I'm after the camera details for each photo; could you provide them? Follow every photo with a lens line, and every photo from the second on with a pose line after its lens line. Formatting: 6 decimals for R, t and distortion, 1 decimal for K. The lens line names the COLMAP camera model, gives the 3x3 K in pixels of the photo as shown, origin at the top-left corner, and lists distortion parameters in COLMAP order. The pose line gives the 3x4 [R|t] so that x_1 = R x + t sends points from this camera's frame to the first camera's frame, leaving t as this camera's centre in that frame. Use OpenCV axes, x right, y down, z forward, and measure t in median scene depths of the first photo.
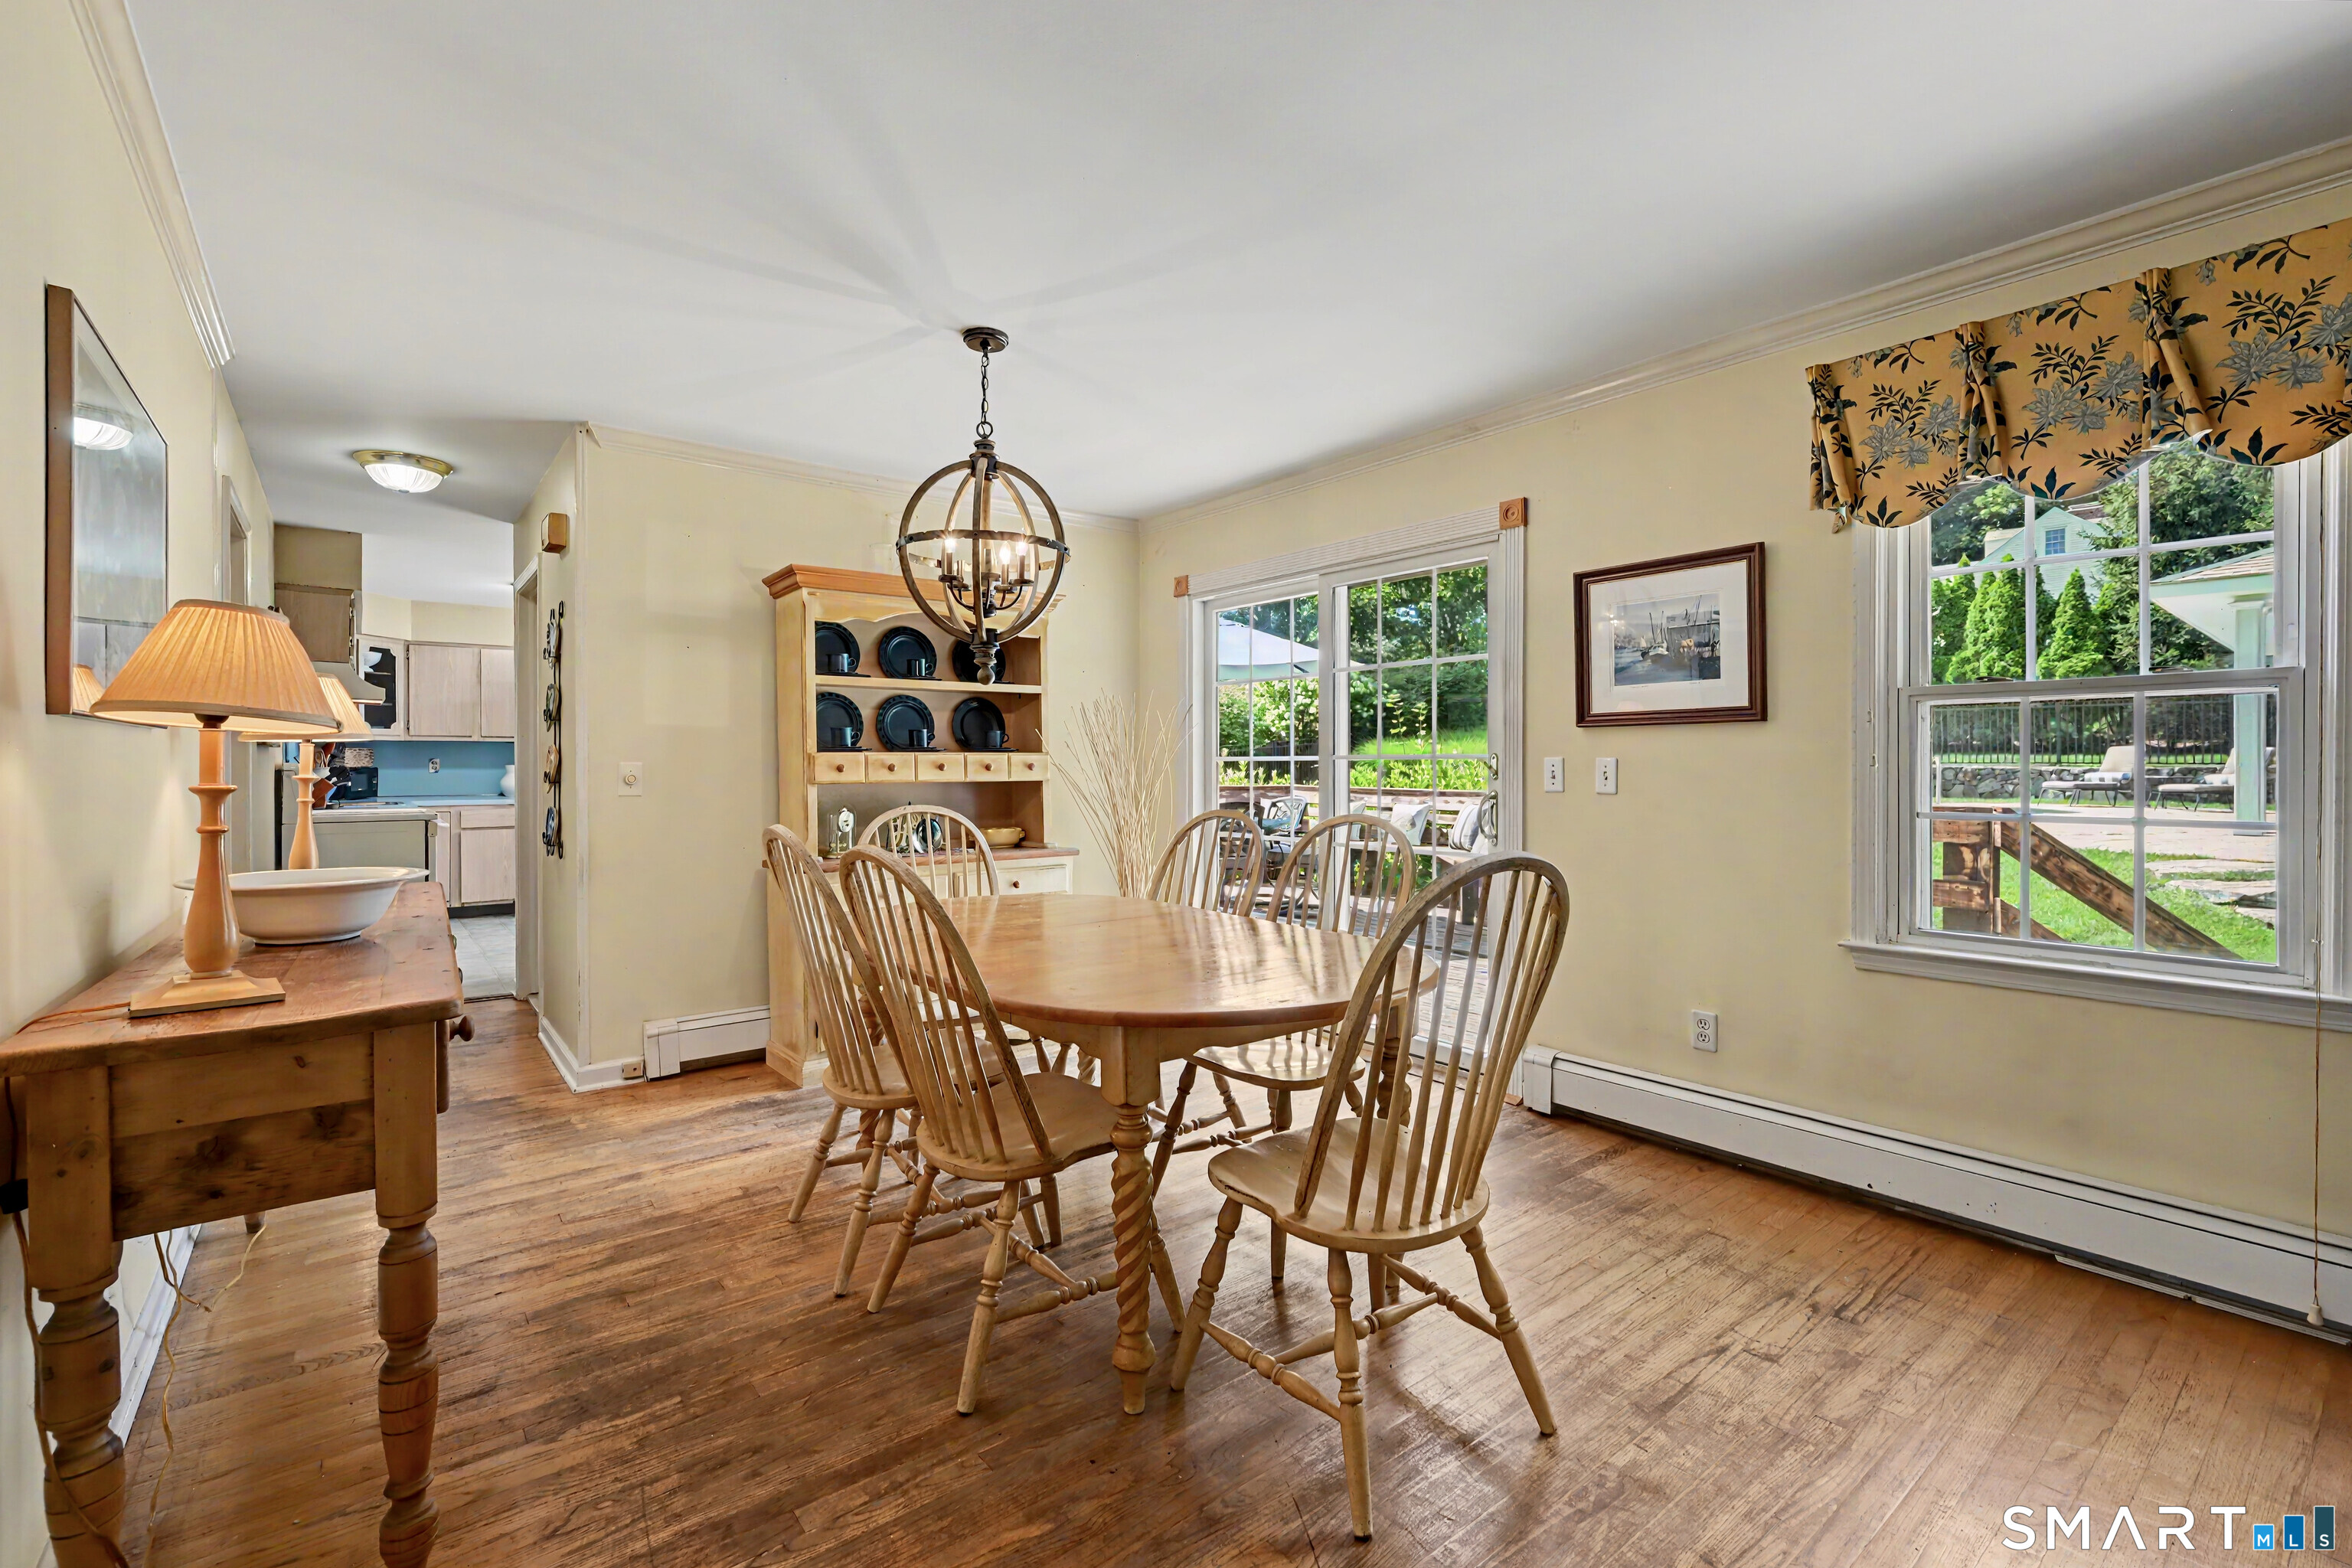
lens RADIAL K [[1032.5, 0, 1174.7], [0, 1032.5, 778.9], [0, 0, 1]] dist [-0.001578, -0.000213]
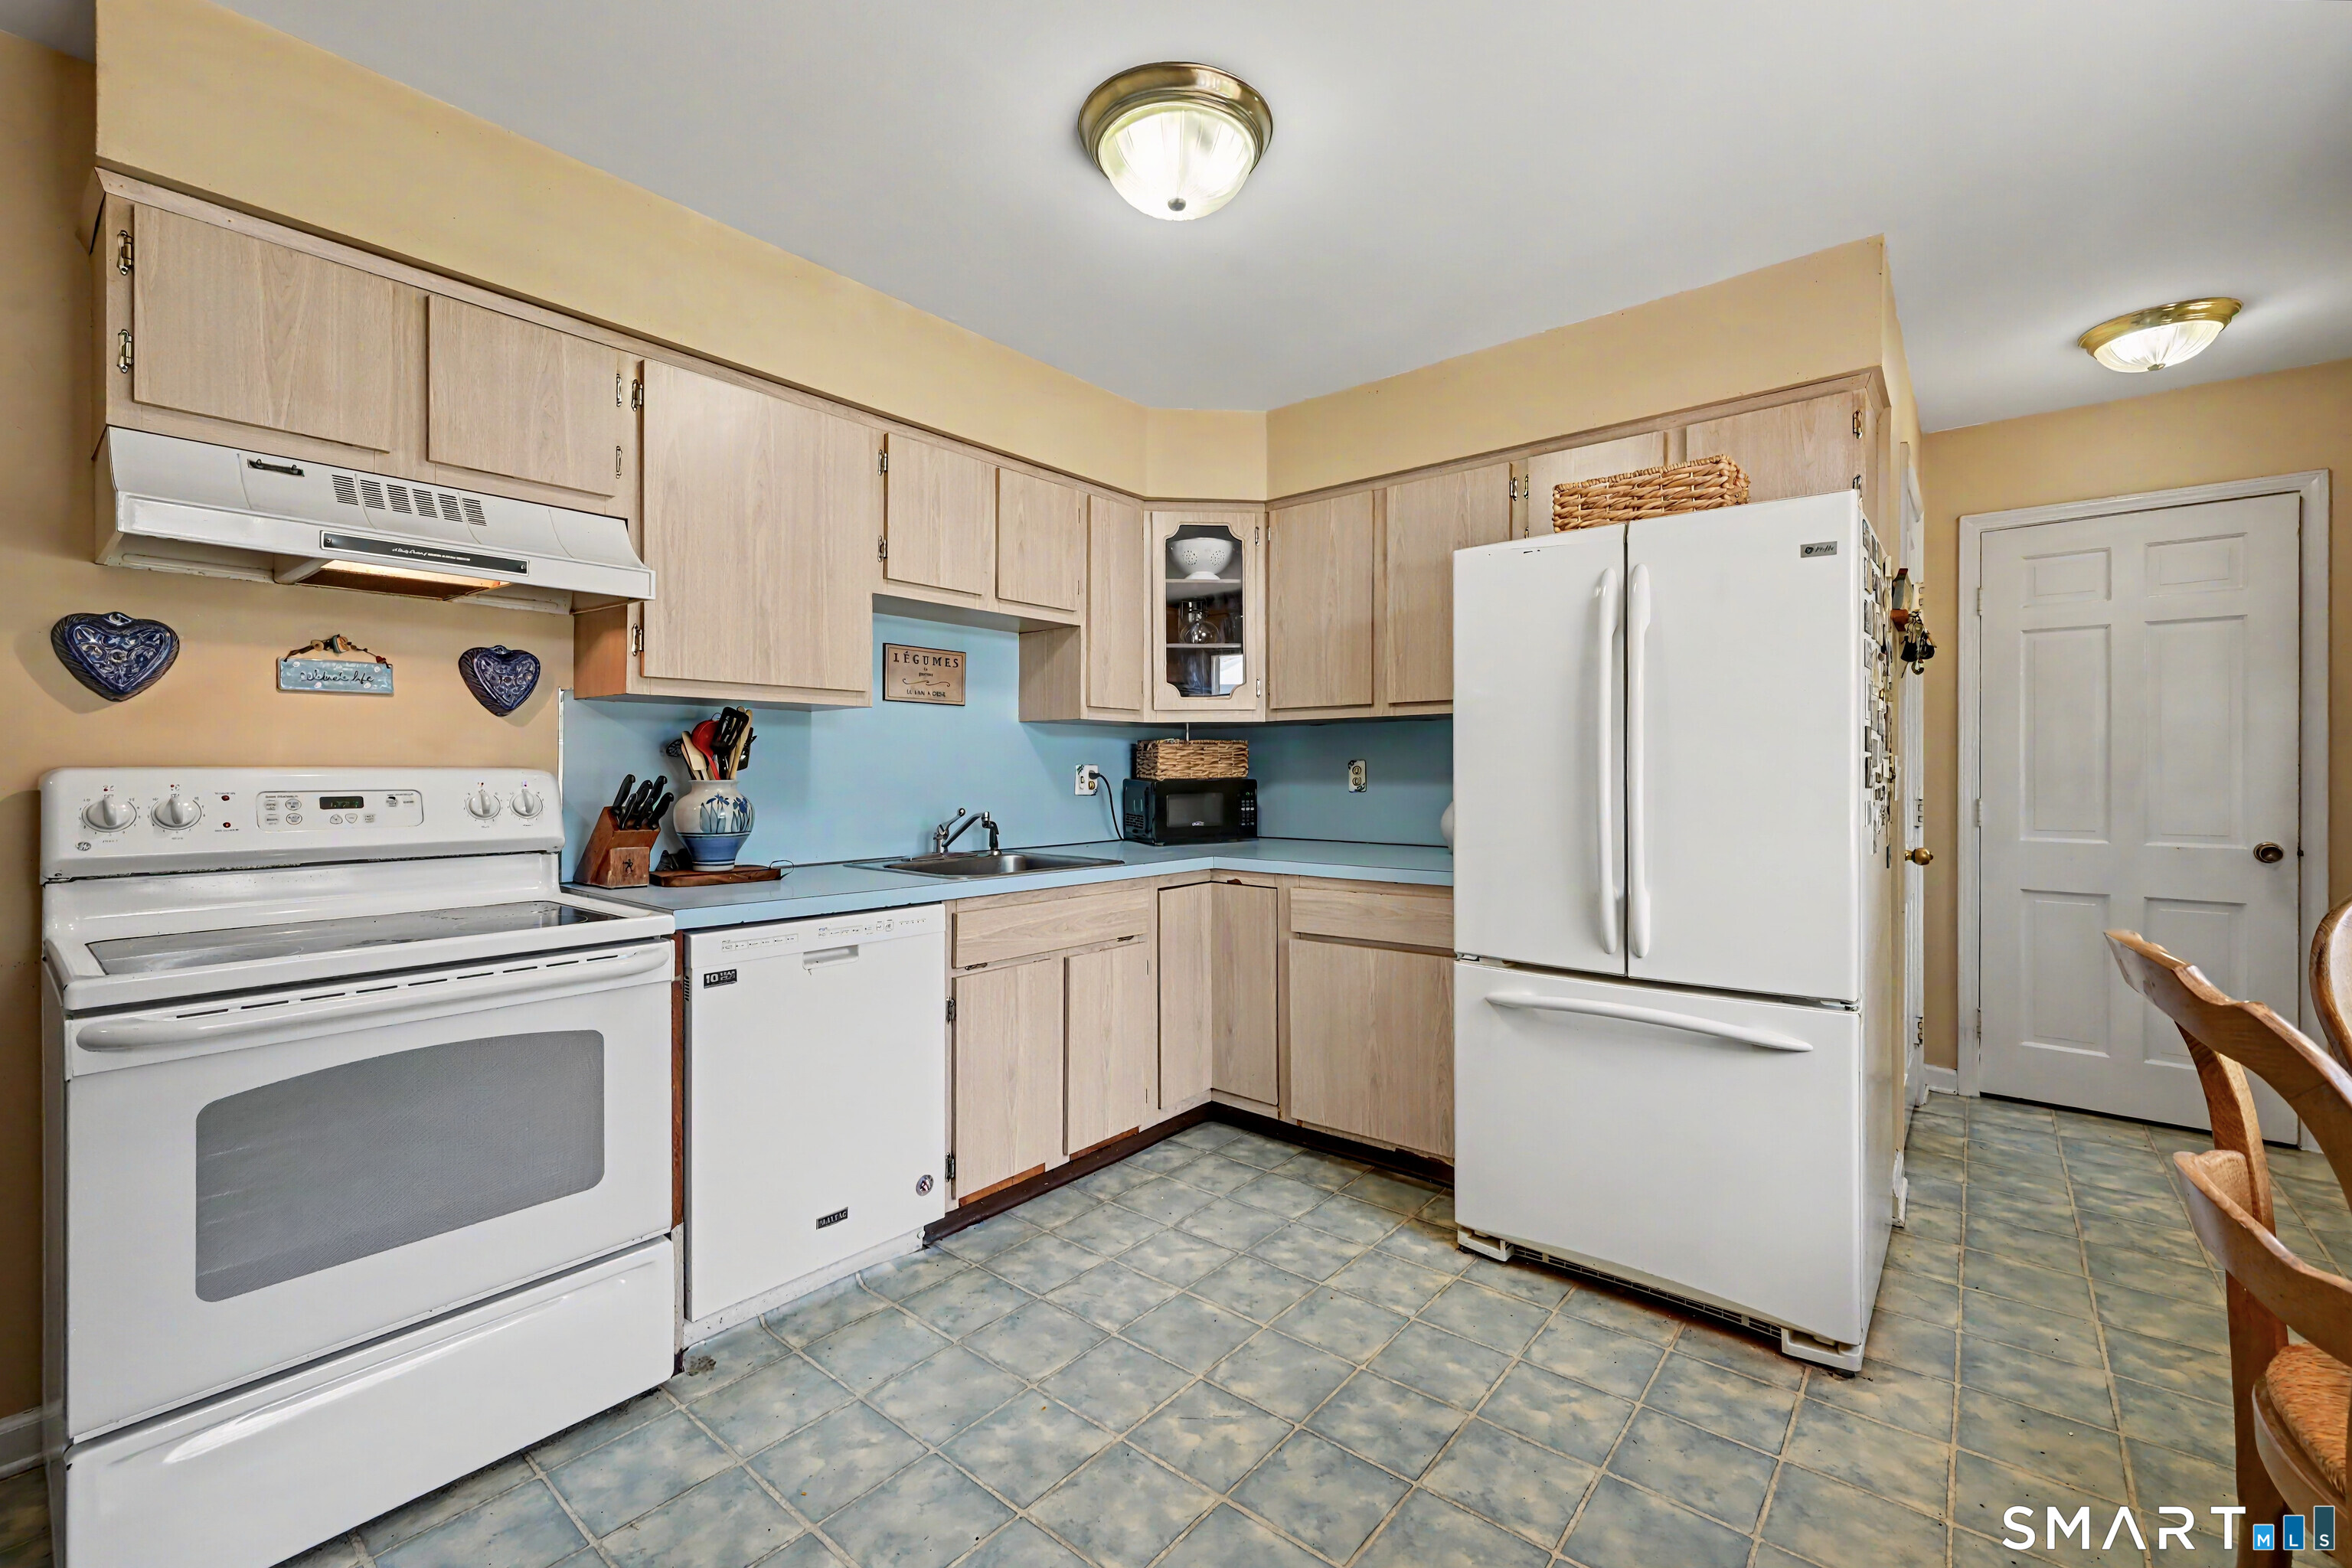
lens RADIAL K [[972.8, 0, 1198.3], [0, 972.8, 769.3], [0, 0, 1]] dist [-0.000324, 0.000216]
pose [[0.228597, -0.003663, -0.973514, -0.135015], [-0.011865, 0.999908, -0.006549, -0.005203], [0.973449, 0.013048, 0.228533, 0.353059]]
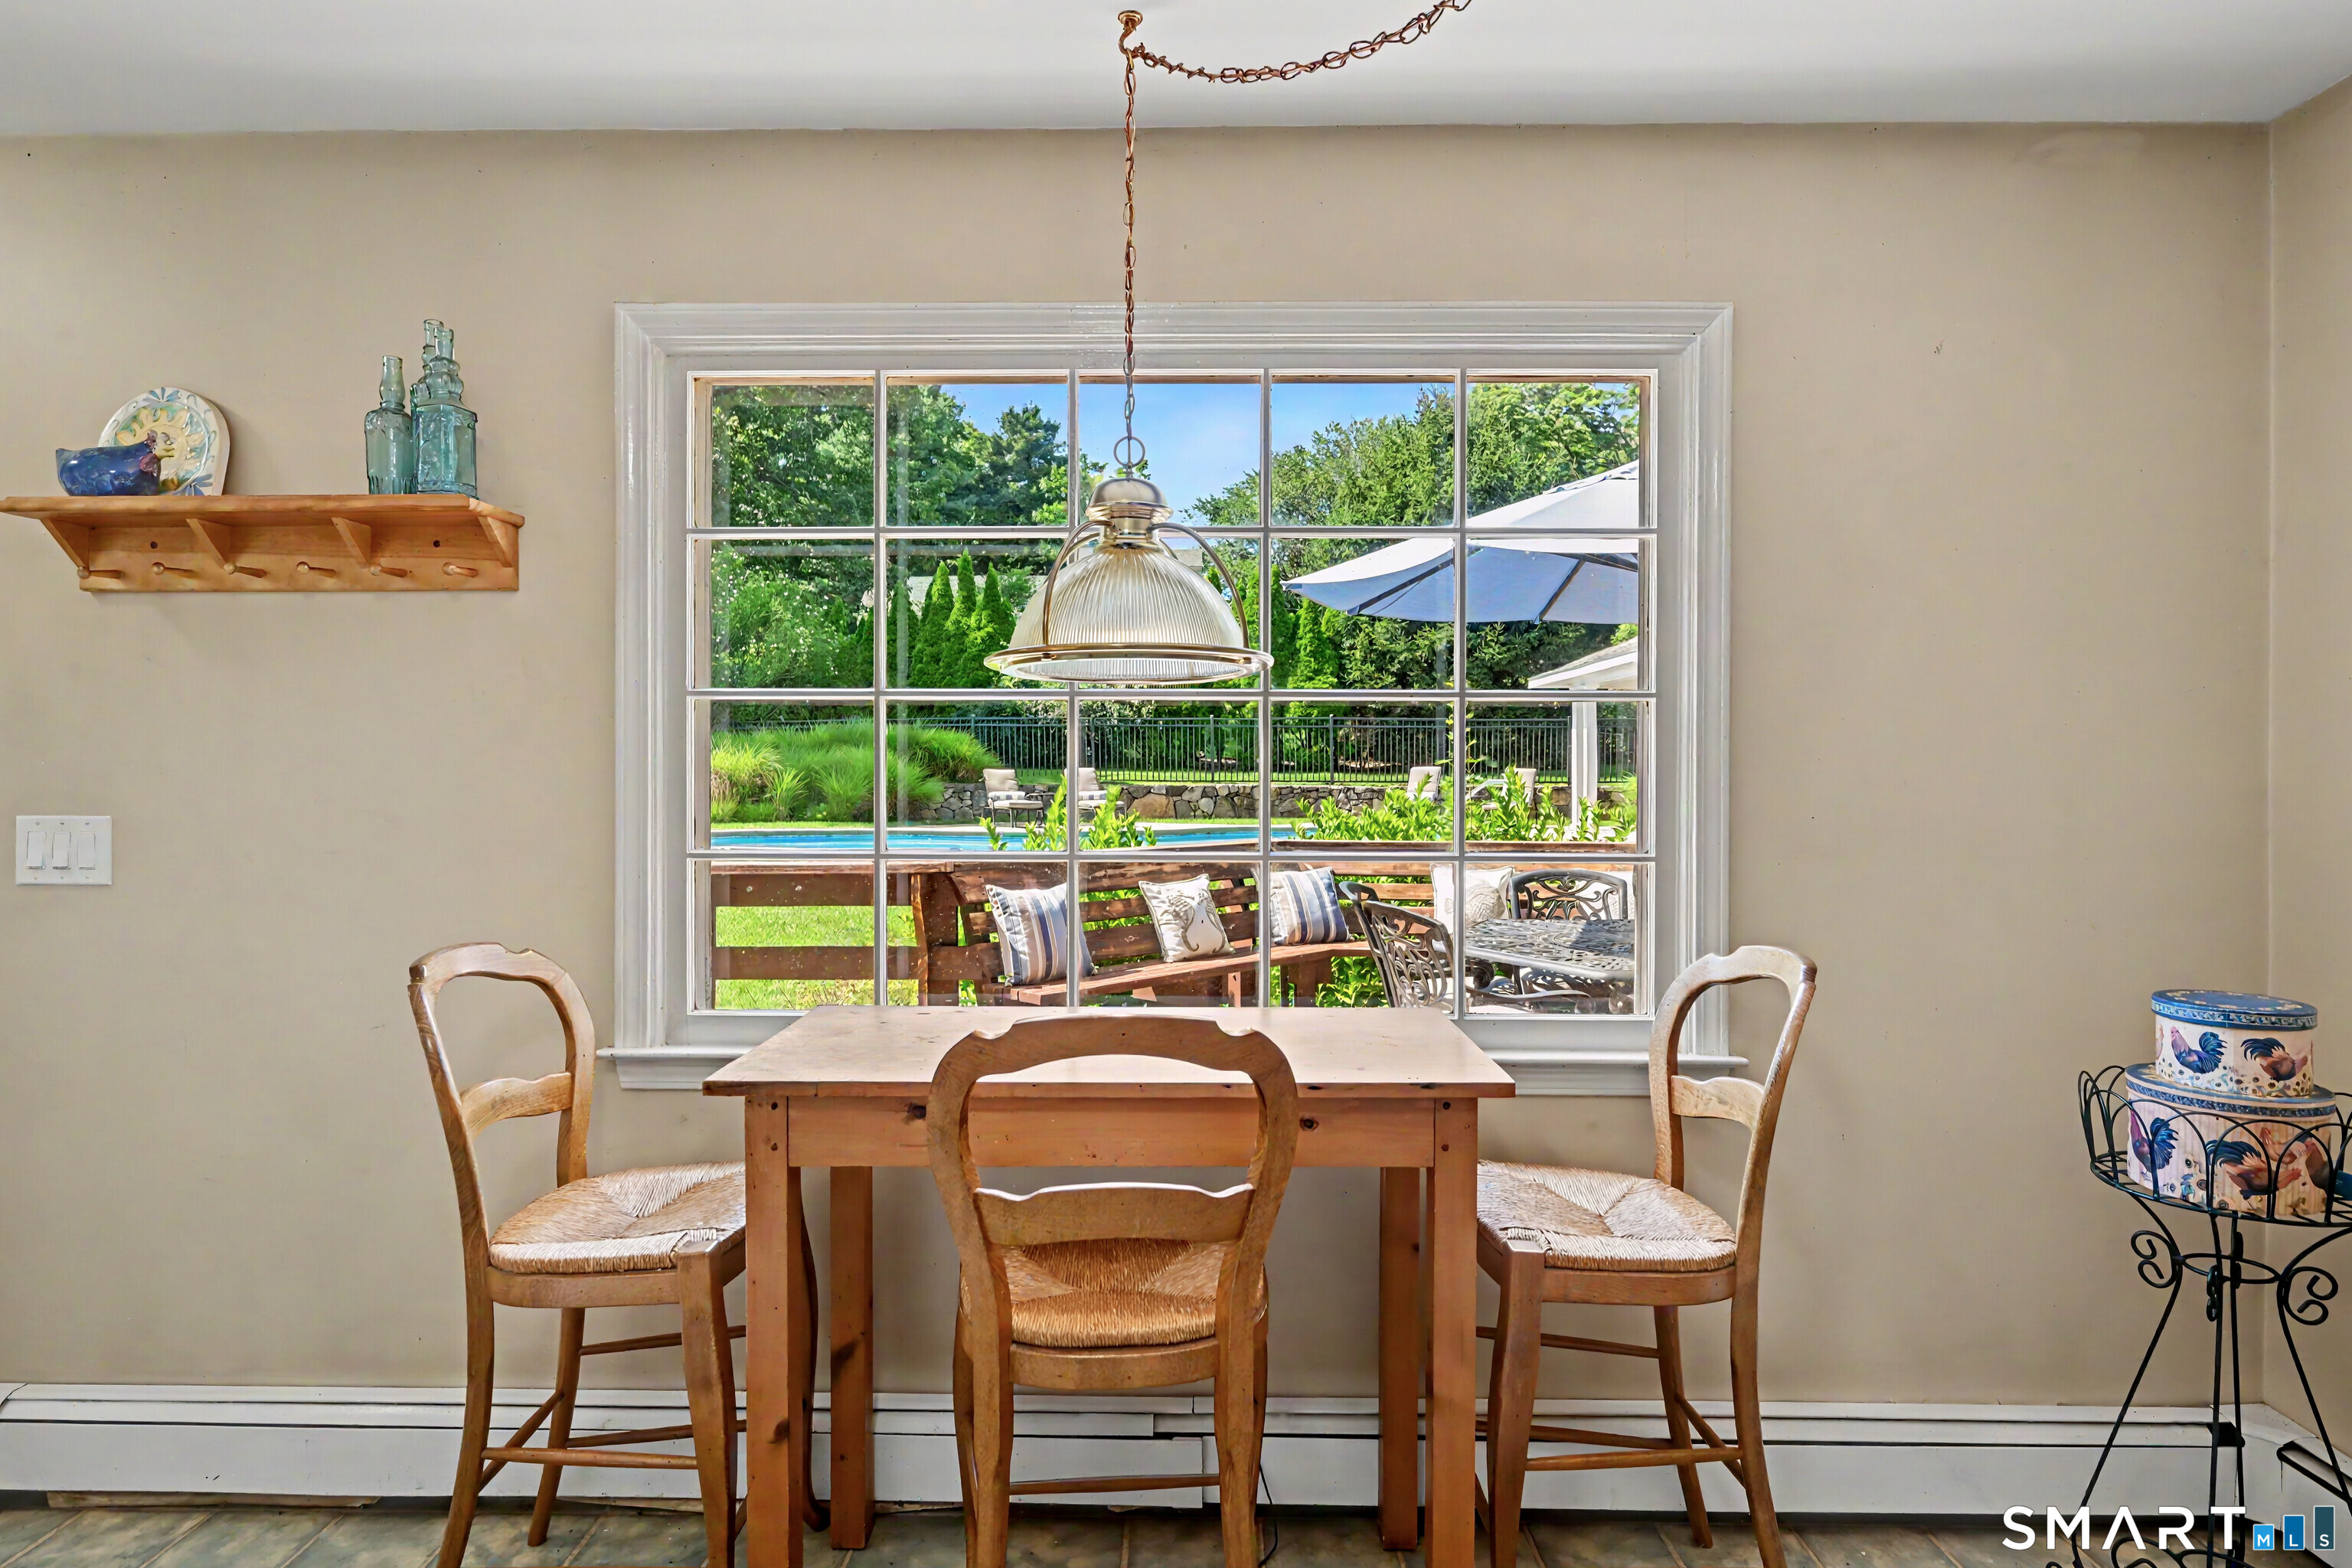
lens RADIAL K [[1259.7, 0, 1180.0], [0, 1259.7, 783.5], [0, 0, 1]] dist [0.000171, -0.002683]
pose [[0.619199, -0.001772, 0.785232, -0.220504], [0.008480, 0.999954, -0.004430, -0.009638], [-0.785188, 0.009402, 0.619186, 0.347697]]
